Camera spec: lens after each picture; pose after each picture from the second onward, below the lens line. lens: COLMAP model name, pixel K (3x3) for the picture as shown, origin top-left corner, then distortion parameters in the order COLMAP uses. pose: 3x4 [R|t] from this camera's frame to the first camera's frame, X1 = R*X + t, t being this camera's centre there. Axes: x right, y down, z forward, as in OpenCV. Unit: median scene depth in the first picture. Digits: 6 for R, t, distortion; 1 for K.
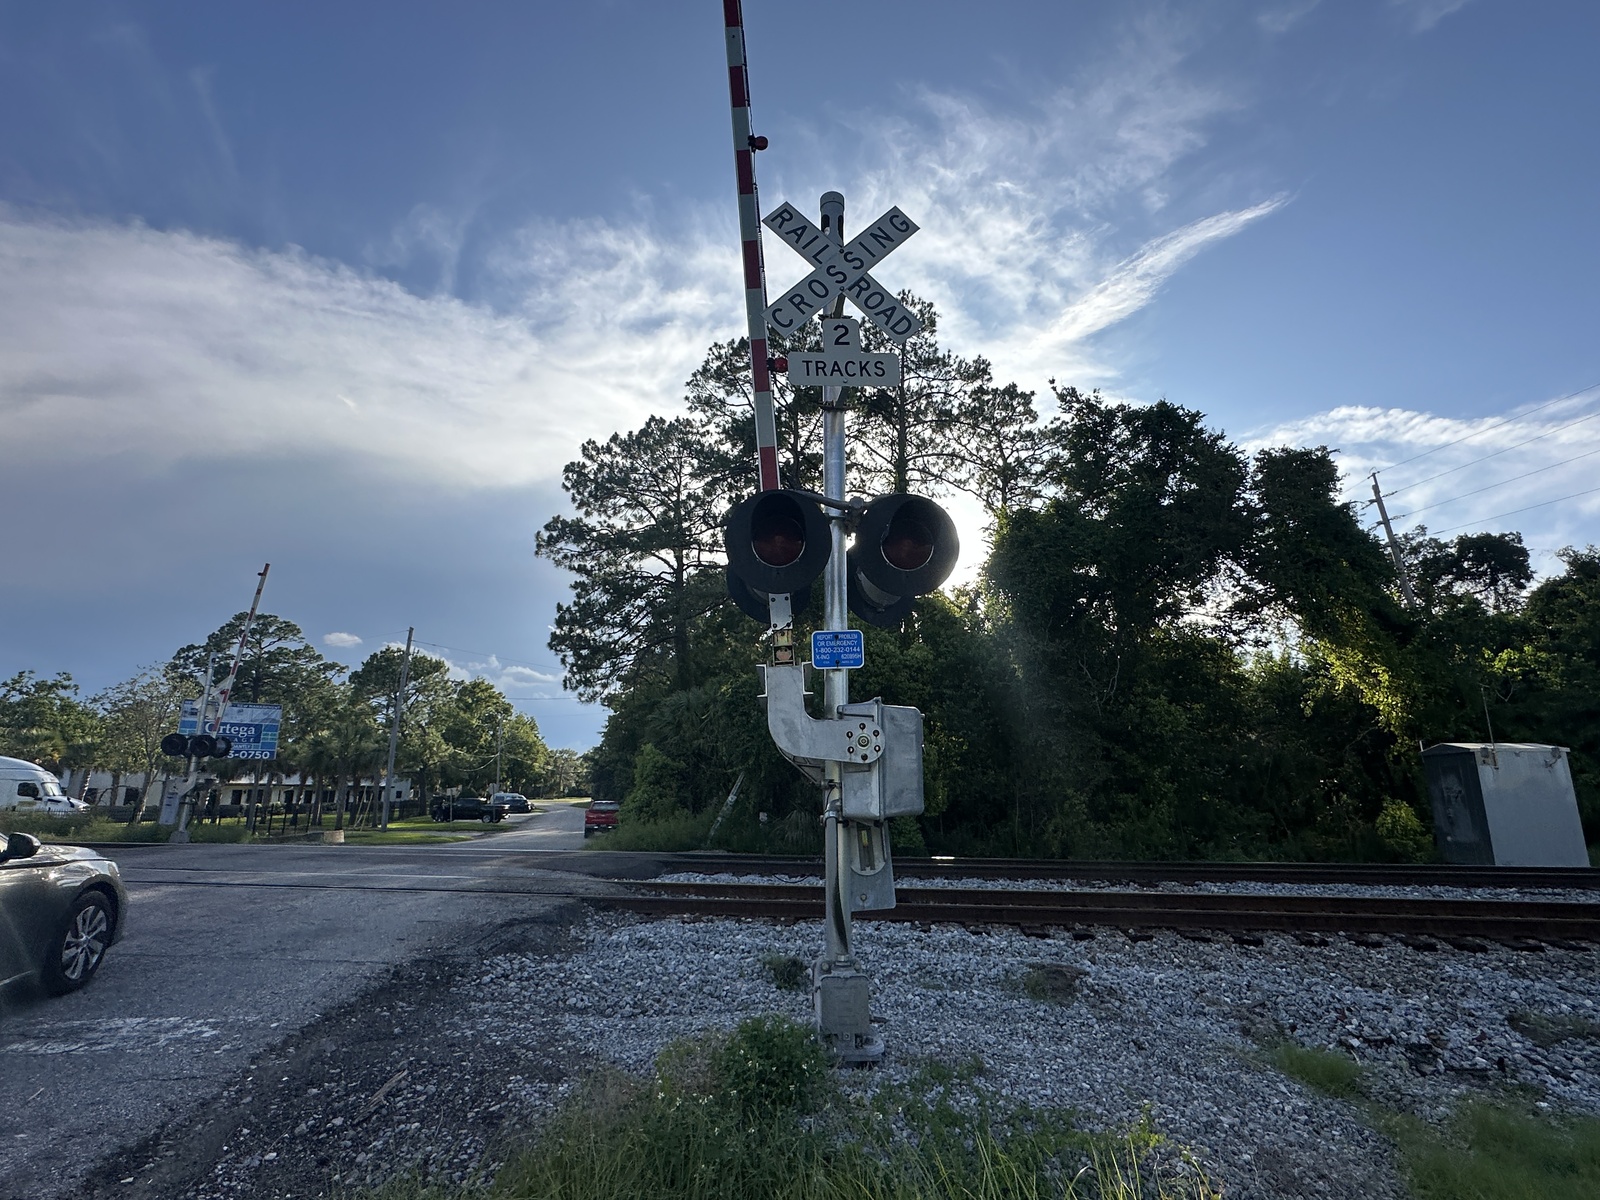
lens RADIAL K [[803.0, 0, 801.1], [0, 803.0, 597.3], [0, 0, 1]] dist [0.002817, -0.000132]
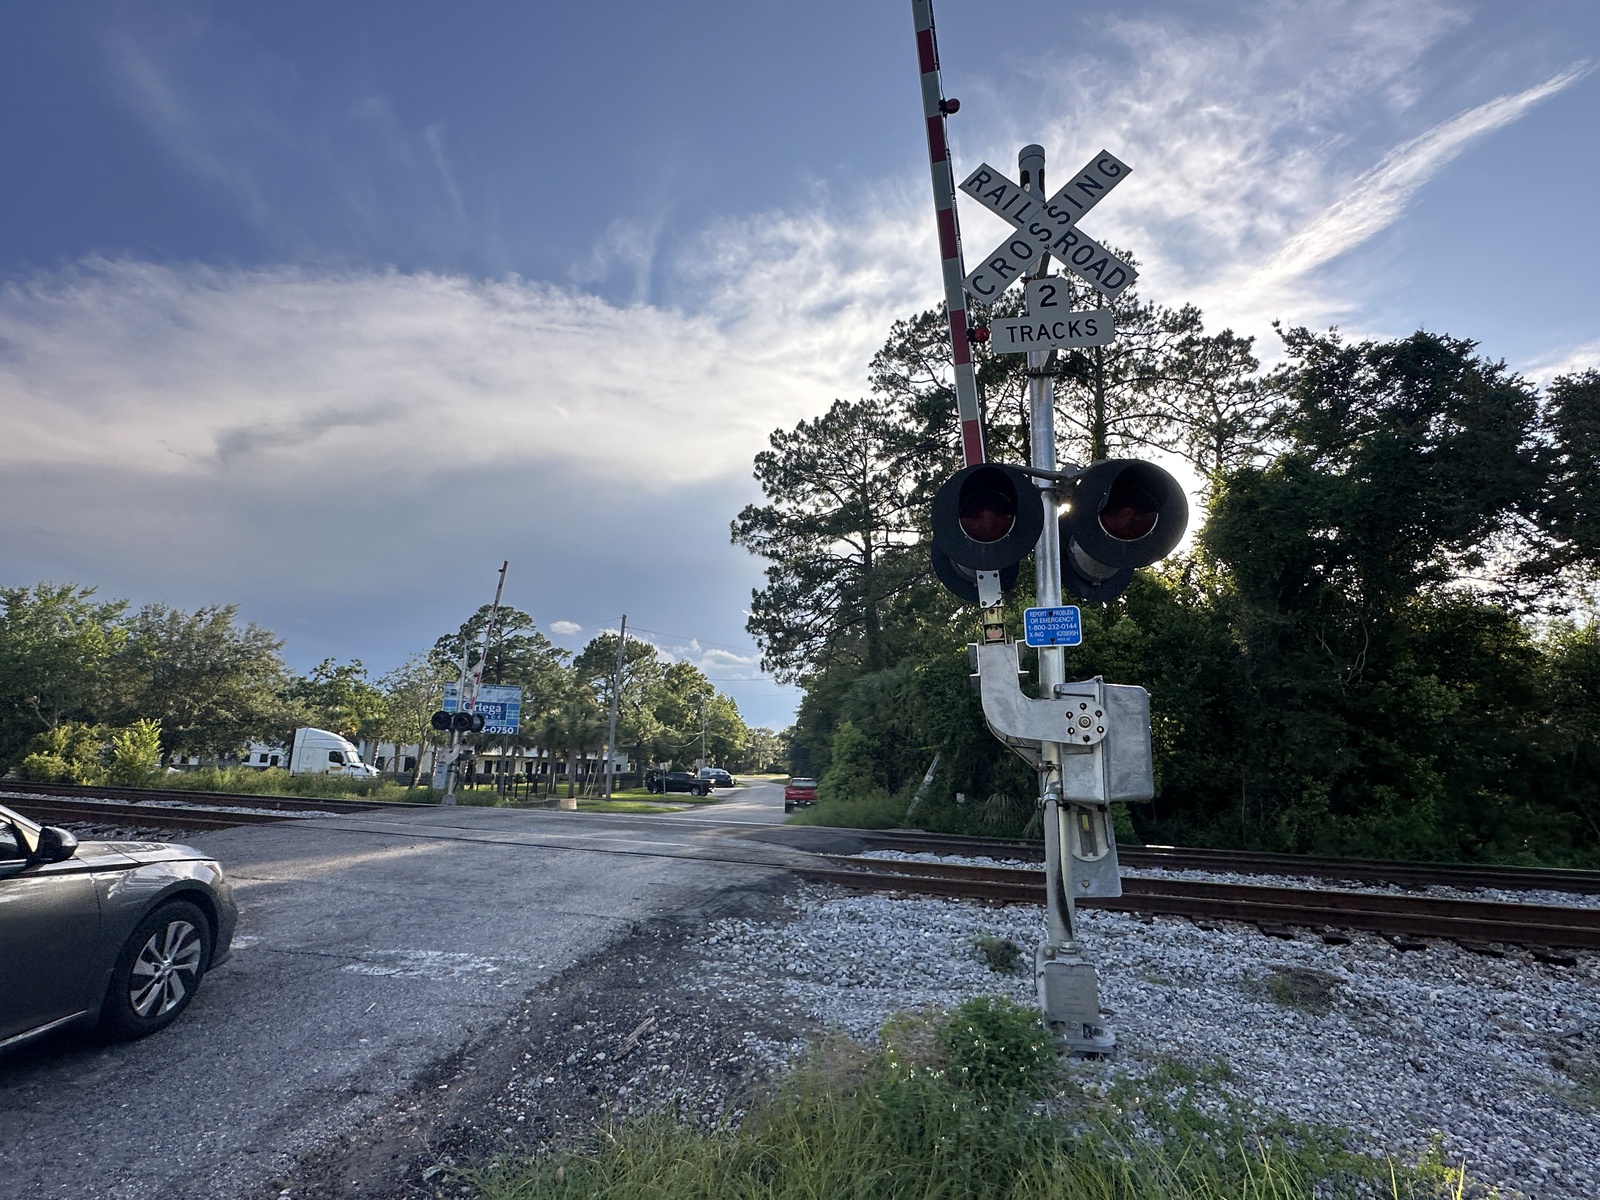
lens RADIAL K [[803.0, 0, 800.0], [0, 803.0, 600.0], [0, 0, 1]] dist [0.001796, 0.000261]
pose [[0.972370, -0.027316, -0.231841, -0.003897], [0.033623, 0.999163, 0.023293, 0.000115], [0.231011, -0.030445, 0.972475, -0.000392]]
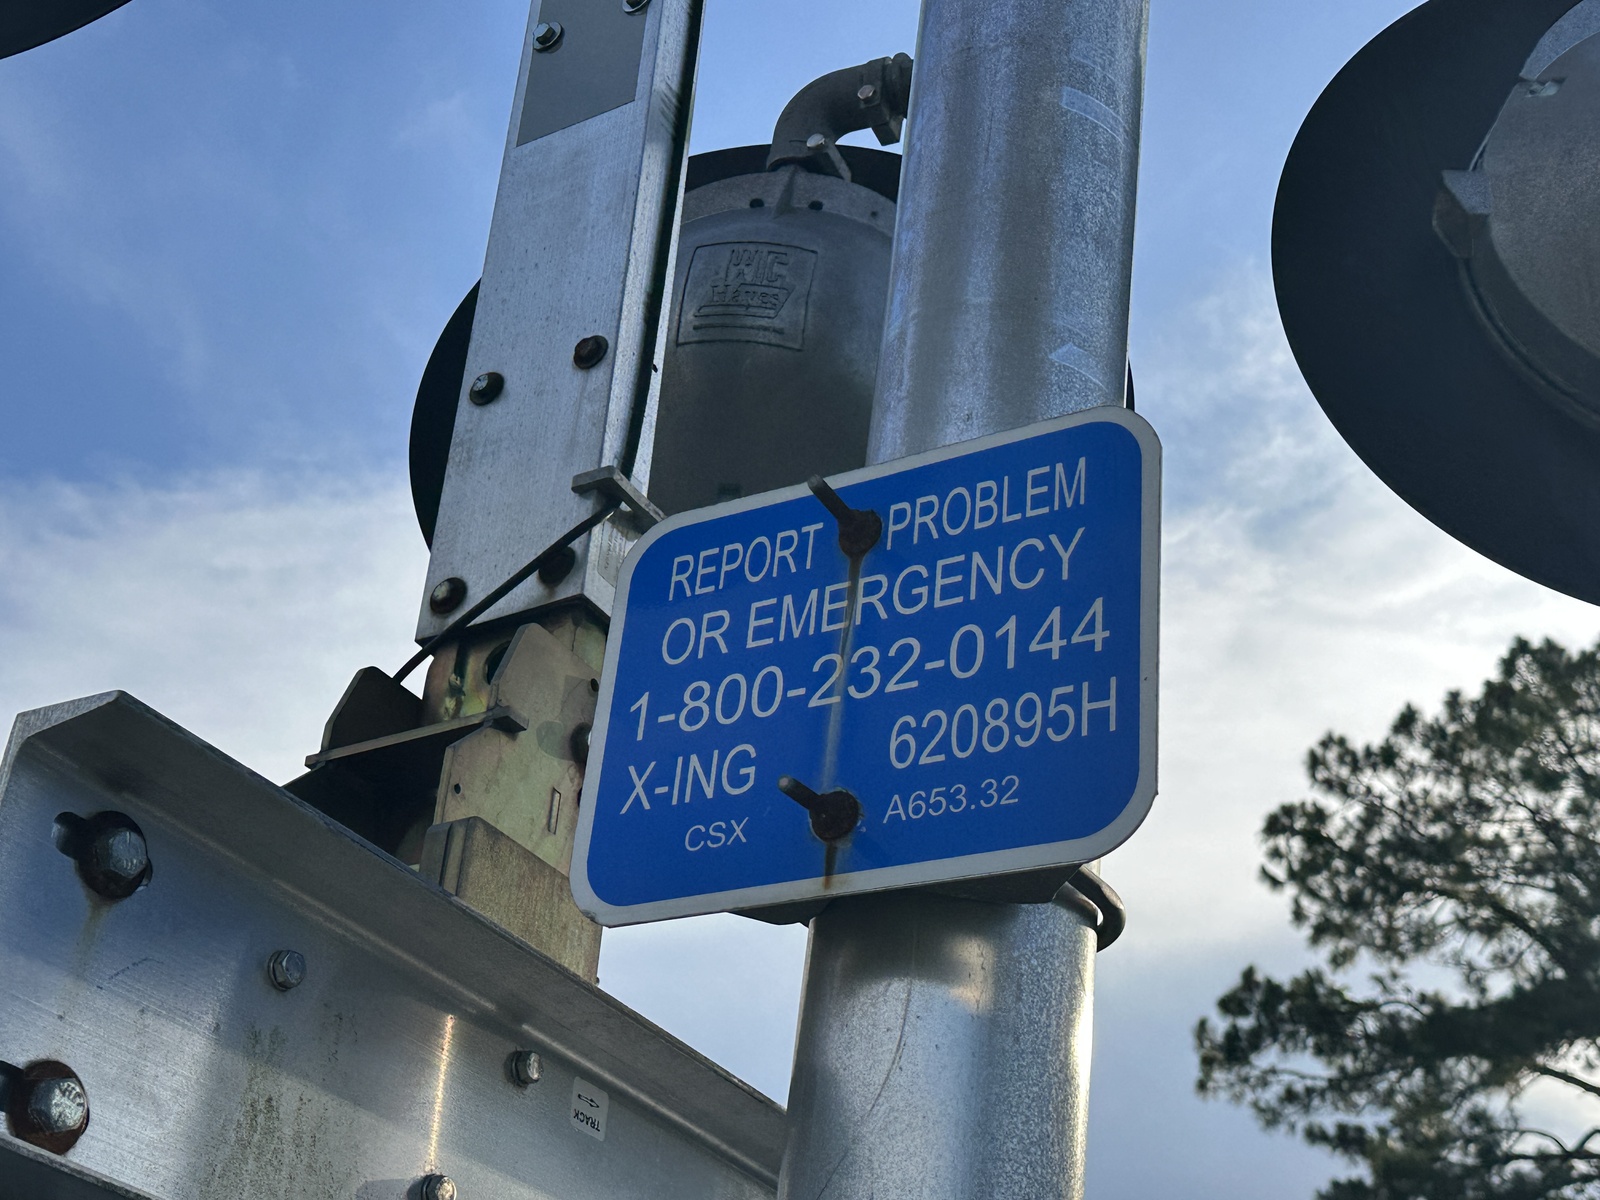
lens RADIAL K [[2236.6, 0, 800.0], [0, 2236.6, 600.0], [0, 0, 1]] dist [0.168814, -0.045249]
pose [[0.858836, -0.157718, -0.487366, 0.024223], [0.015925, 0.959182, -0.282341, 0.019459], [0.512003, 0.234723, 0.826292, 0.129889]]
